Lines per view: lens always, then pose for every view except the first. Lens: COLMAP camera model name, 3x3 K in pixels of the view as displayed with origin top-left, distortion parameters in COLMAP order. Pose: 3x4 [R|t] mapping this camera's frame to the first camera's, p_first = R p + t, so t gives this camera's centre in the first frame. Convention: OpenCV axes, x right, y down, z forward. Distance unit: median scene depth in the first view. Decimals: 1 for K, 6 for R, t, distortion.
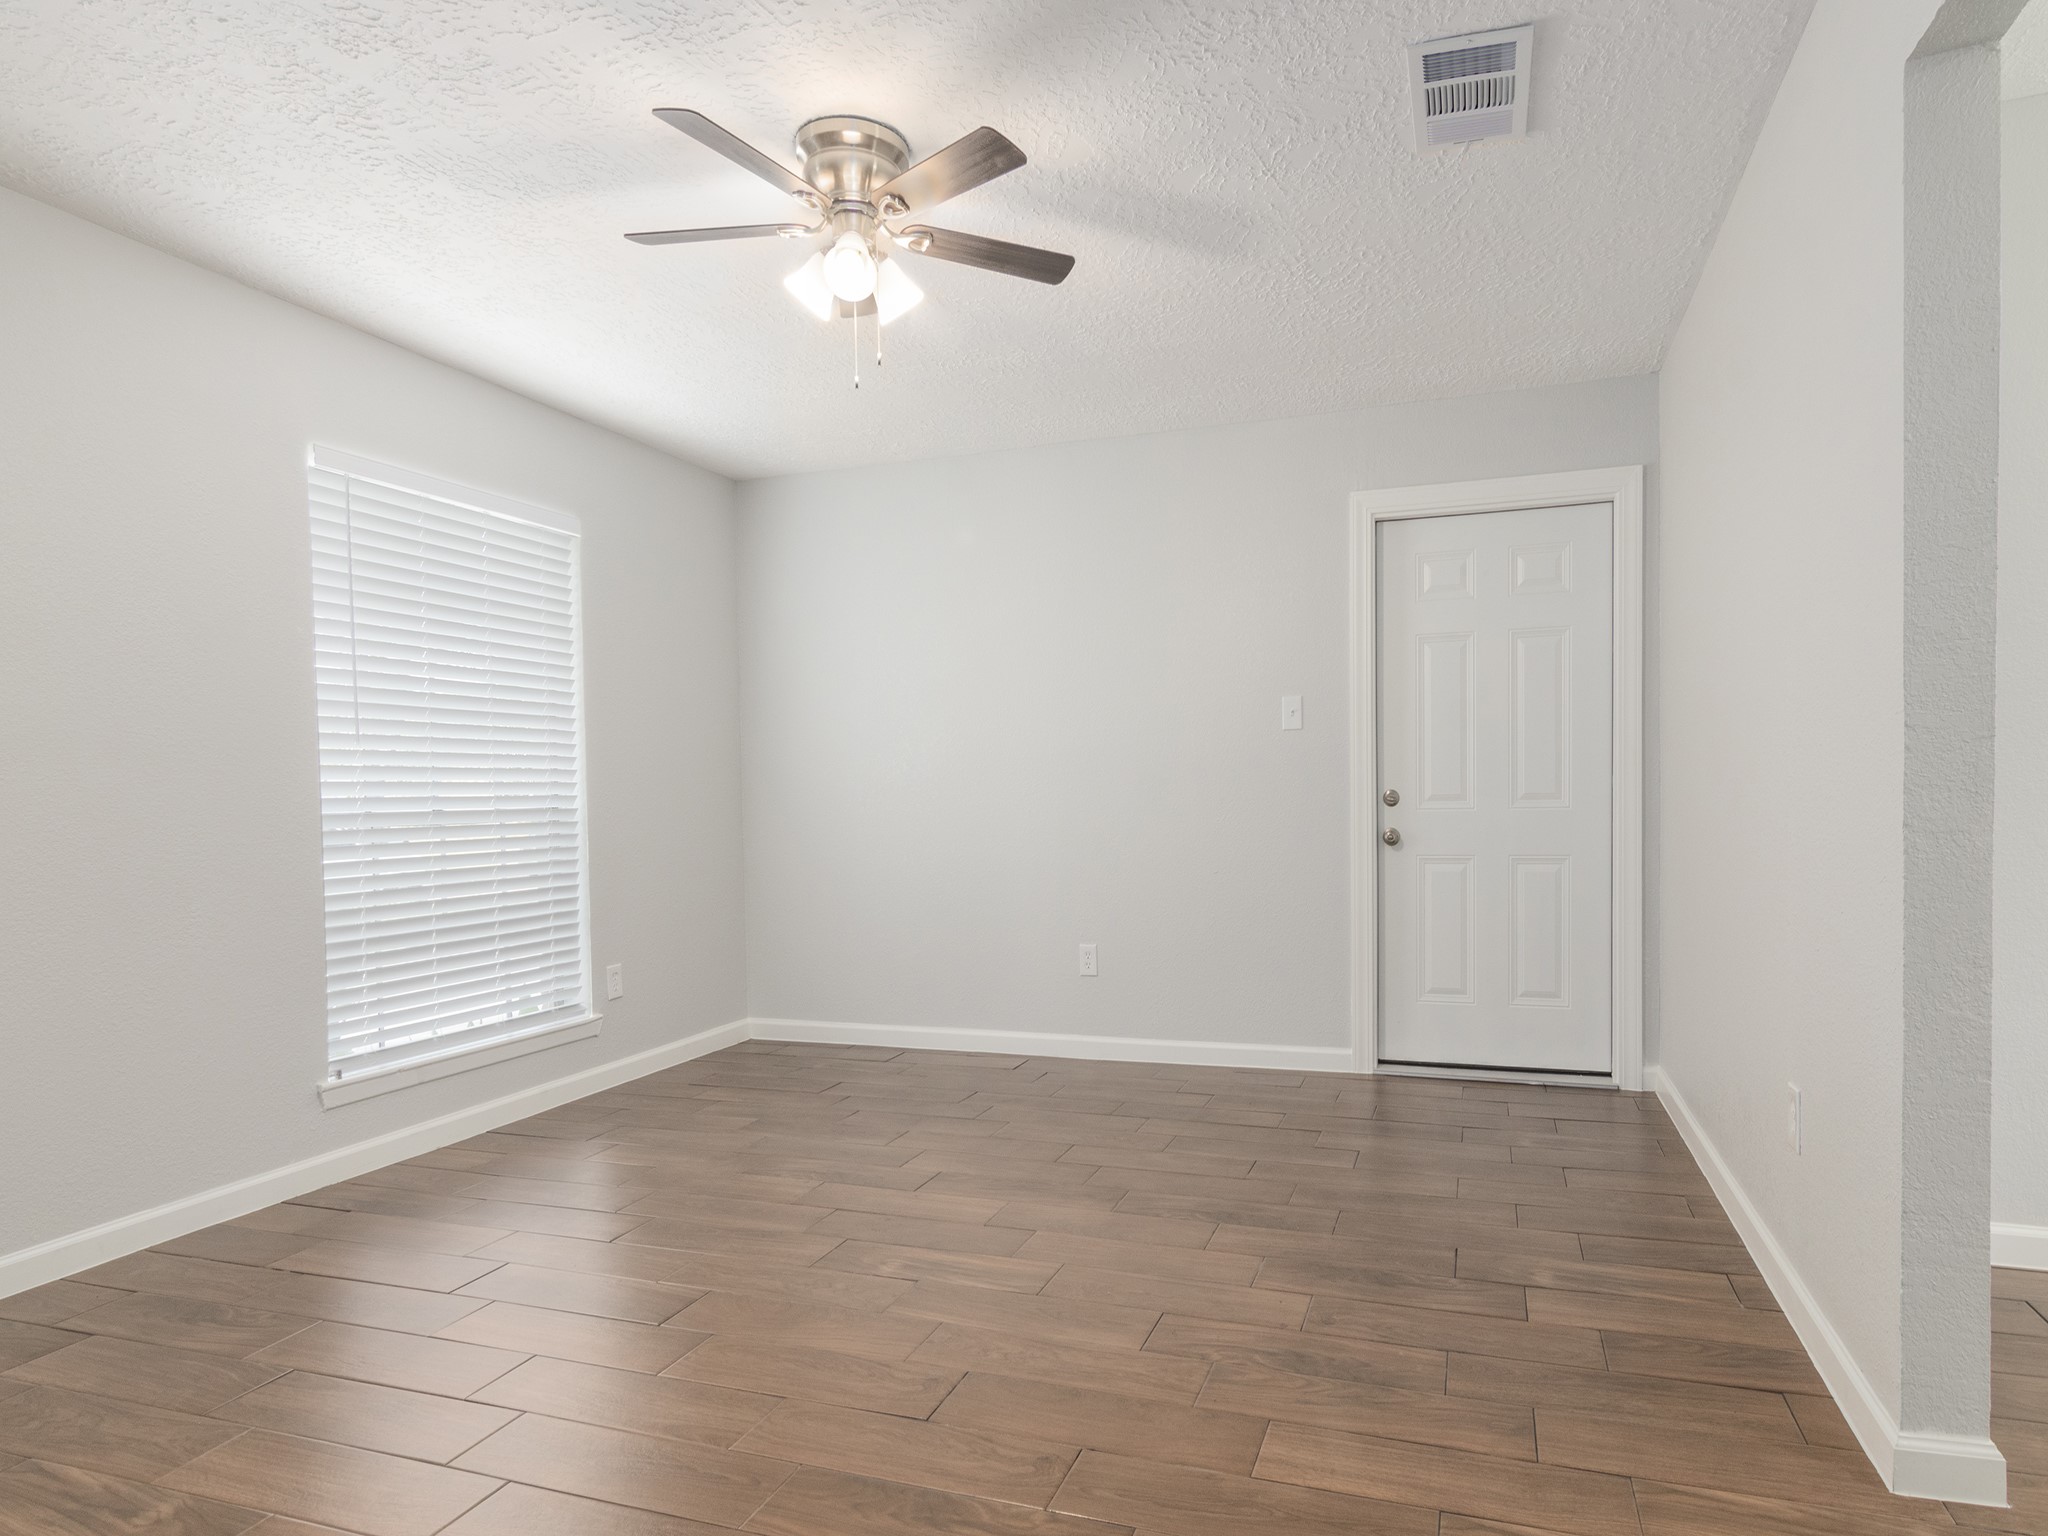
lens RADIAL K [[1113.8, 0, 1122.6], [0, 1113.8, 828.0], [0, 0, 1]] dist [-0.001151, 0.003000]
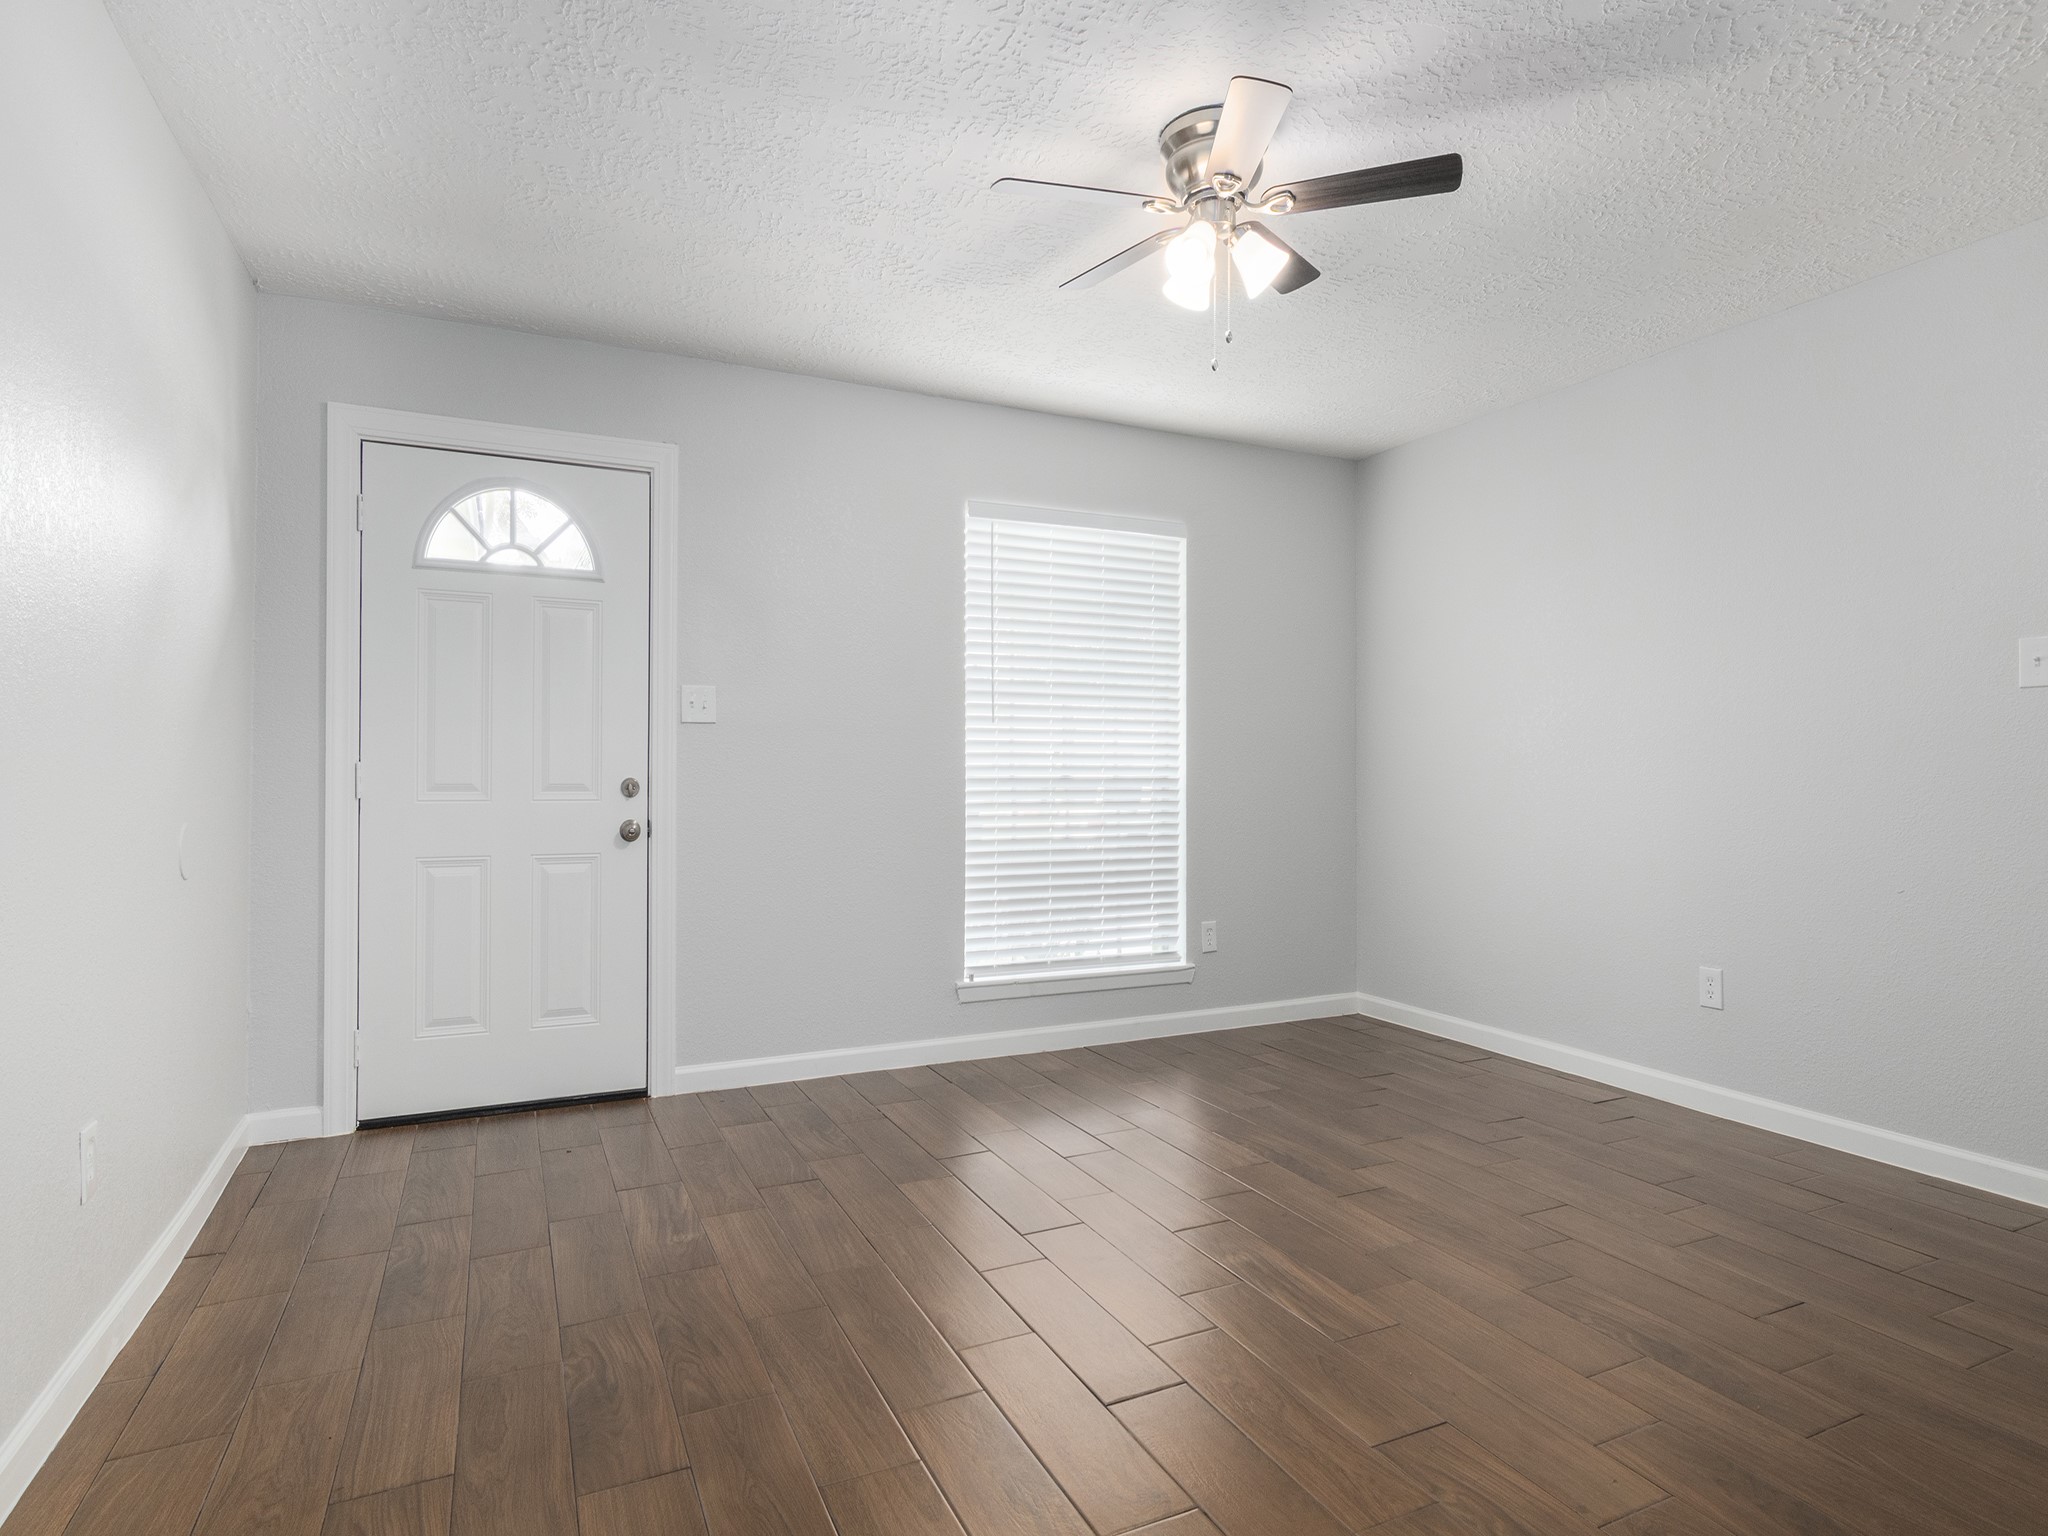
lens RADIAL K [[1113.8, 0, 1037.1], [0, 1113.8, 763.7], [0, 0, 1]] dist [-0.001151, 0.003000]
pose [[0.689450, 0.016130, -0.724154, 0.269513], [-0.039362, 0.999109, -0.015221, -0.010930], [0.723263, 0.038999, 0.689471, 0.139533]]
